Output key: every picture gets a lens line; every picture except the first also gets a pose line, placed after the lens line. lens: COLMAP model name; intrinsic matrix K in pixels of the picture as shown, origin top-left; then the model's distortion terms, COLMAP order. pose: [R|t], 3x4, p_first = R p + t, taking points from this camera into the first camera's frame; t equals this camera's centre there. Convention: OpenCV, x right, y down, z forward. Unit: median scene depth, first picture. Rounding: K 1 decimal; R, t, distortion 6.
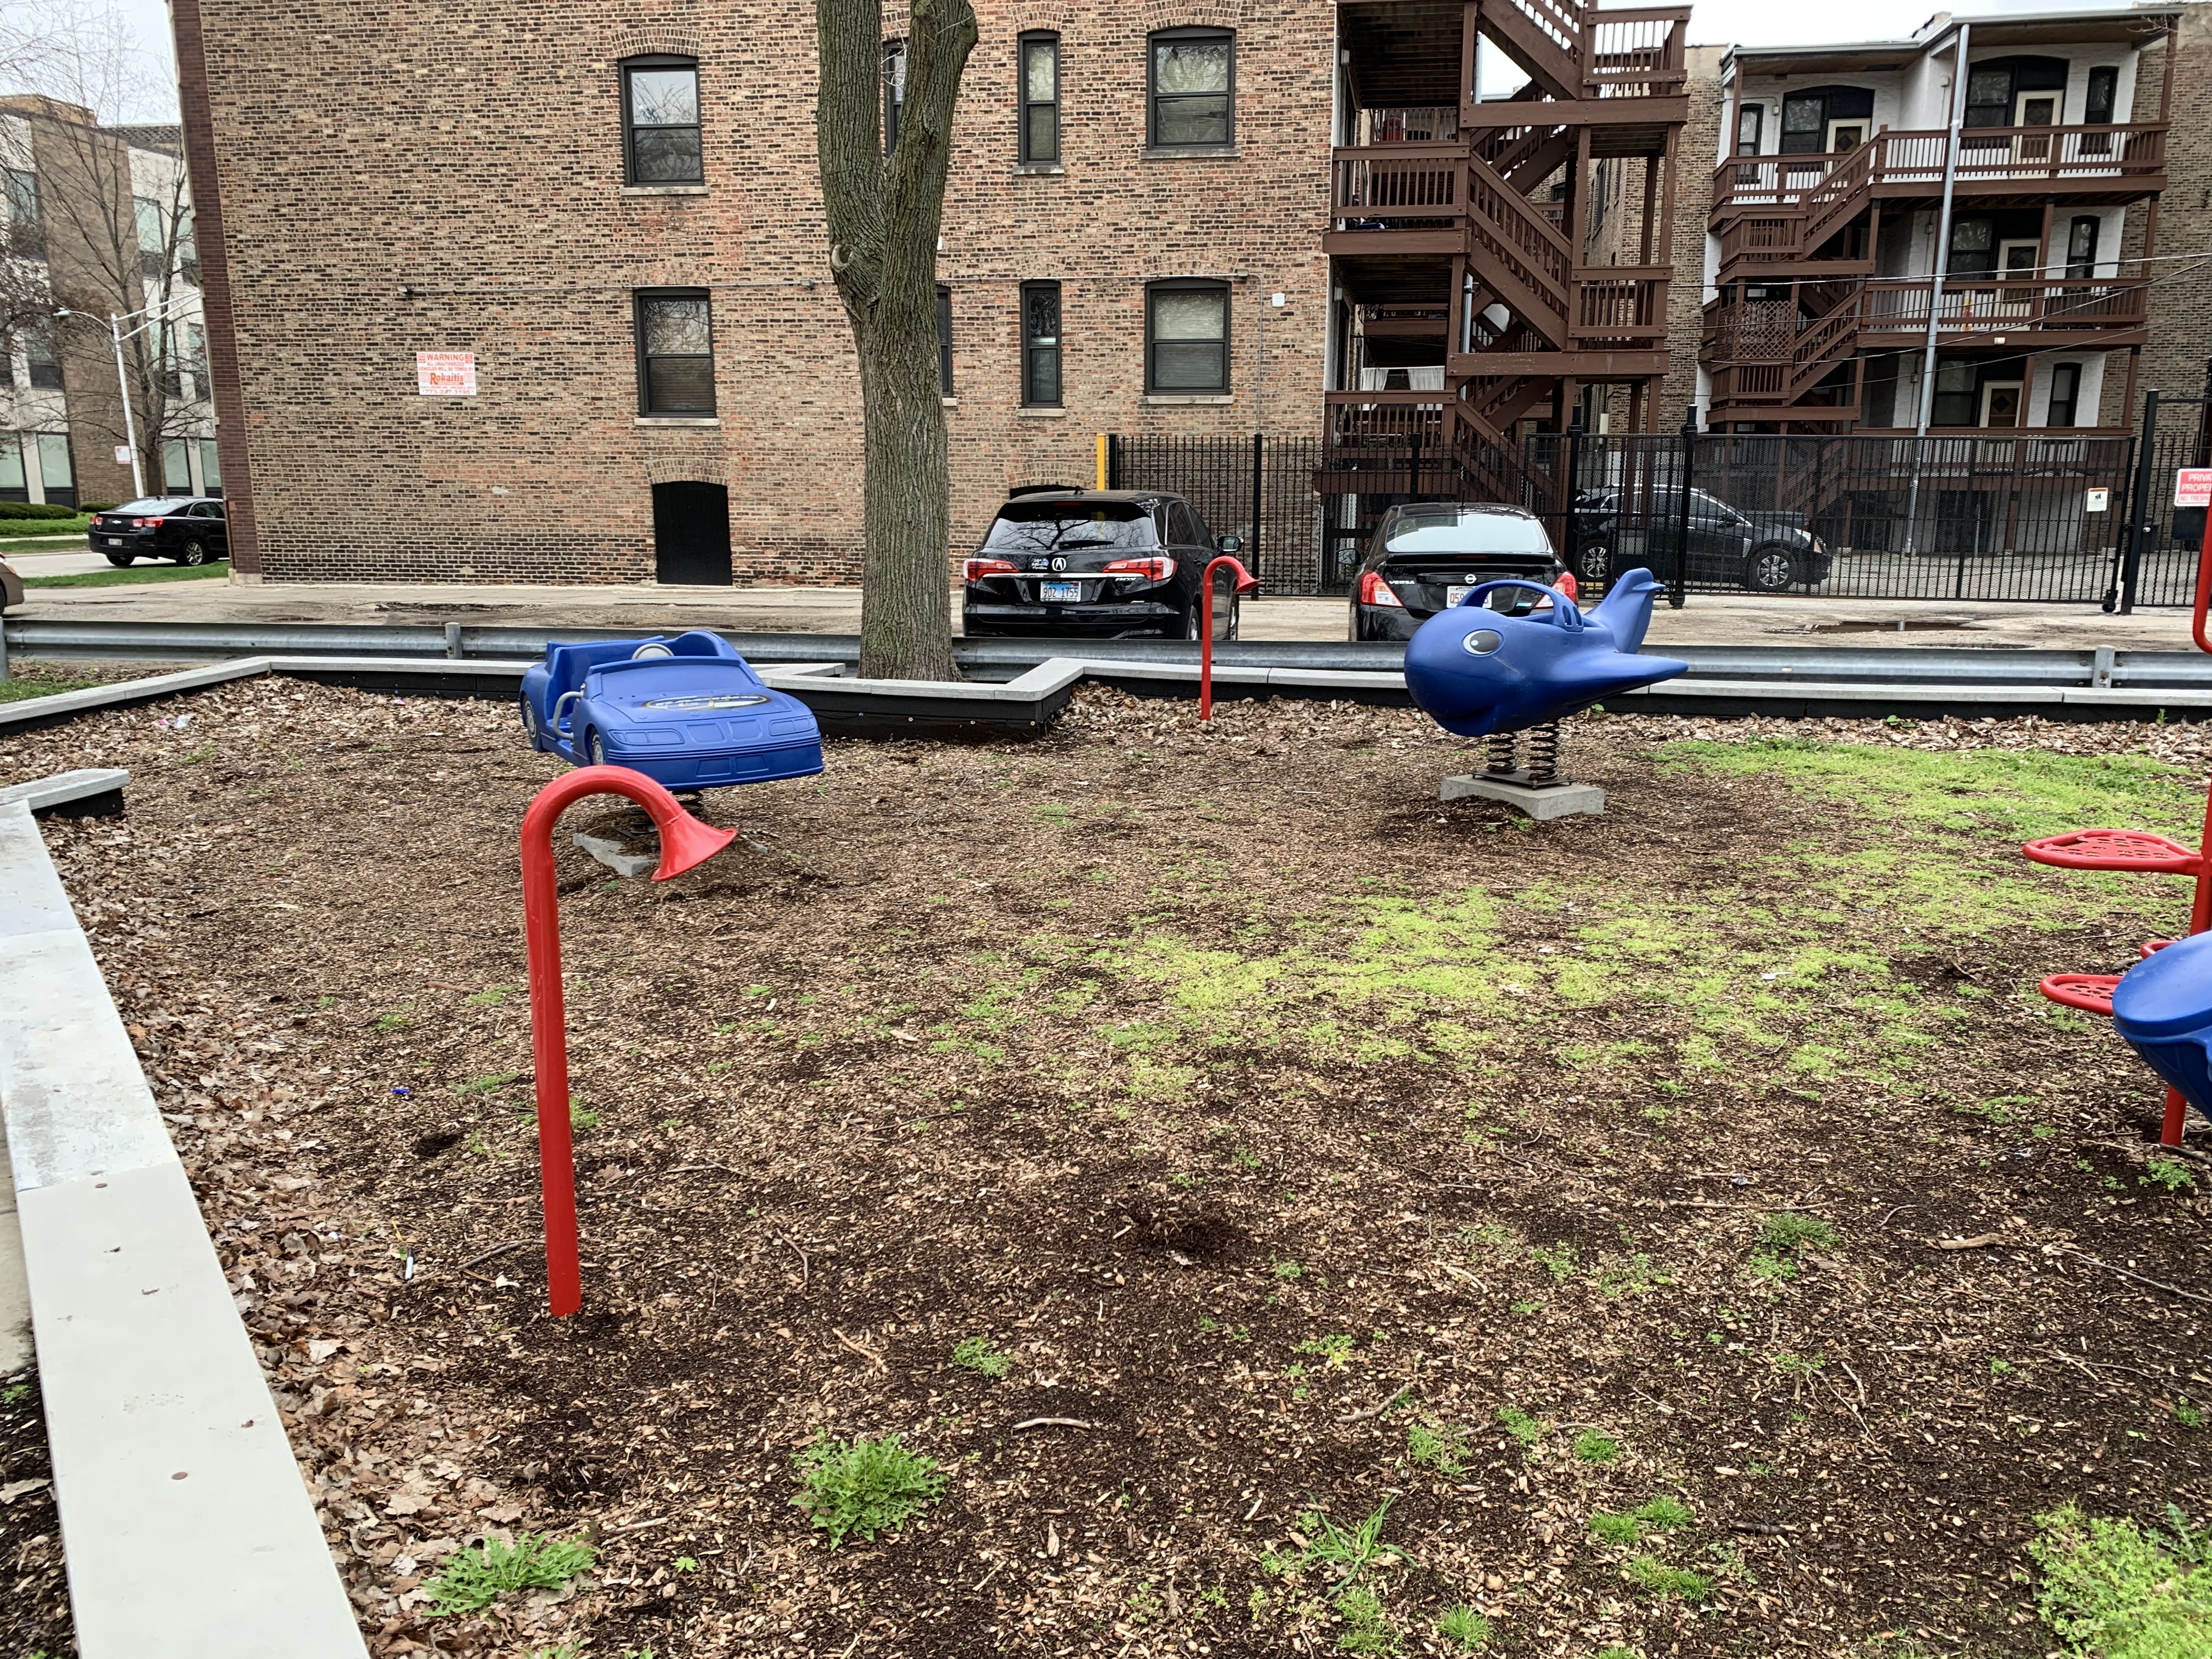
lens RADIAL K [[1664.1, 0, 1123.1], [0, 1664.1, 848.5], [0, 0, 1]] dist [0.009271, -0.004447]
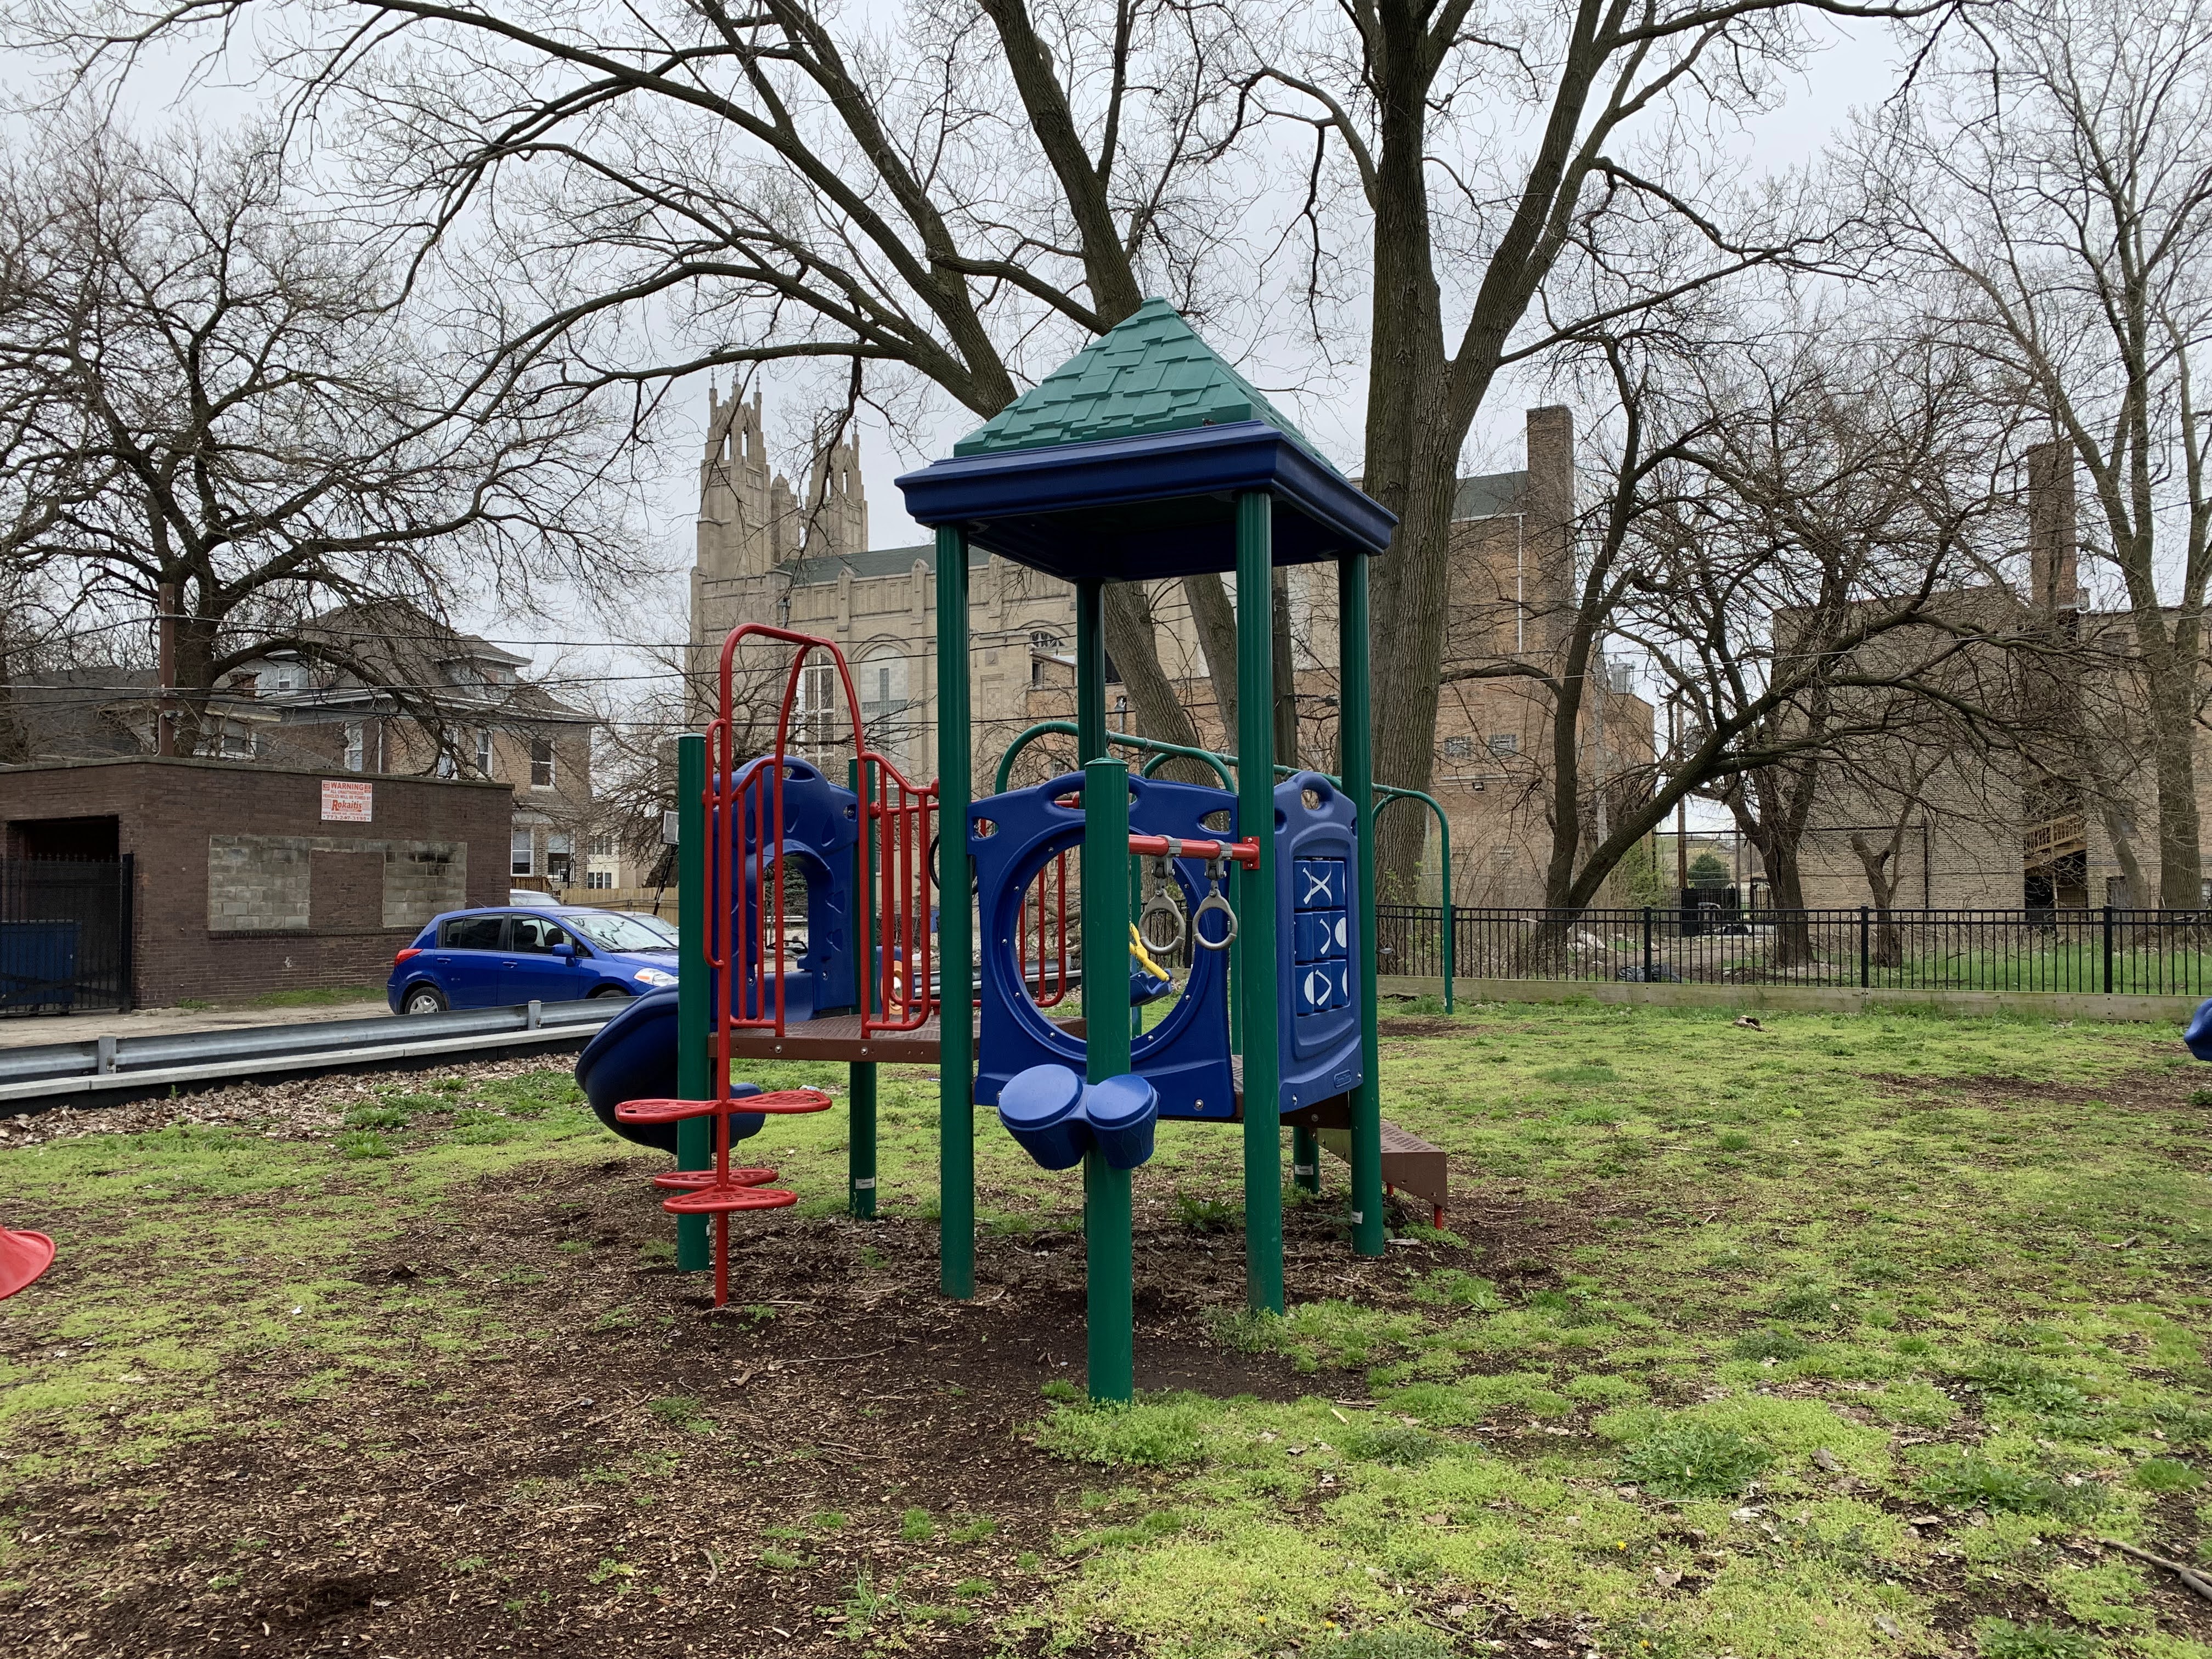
lens RADIAL K [[1664.1, 0, 1123.1], [0, 1664.1, 848.5], [0, 0, 1]] dist [0.009271, -0.004447]
pose [[0.300131, 0.020335, 0.953681, -0.677003], [0.216800, 0.972155, -0.088958, -0.003394], [-0.928934, 0.233457, 0.287365, 0.175879]]
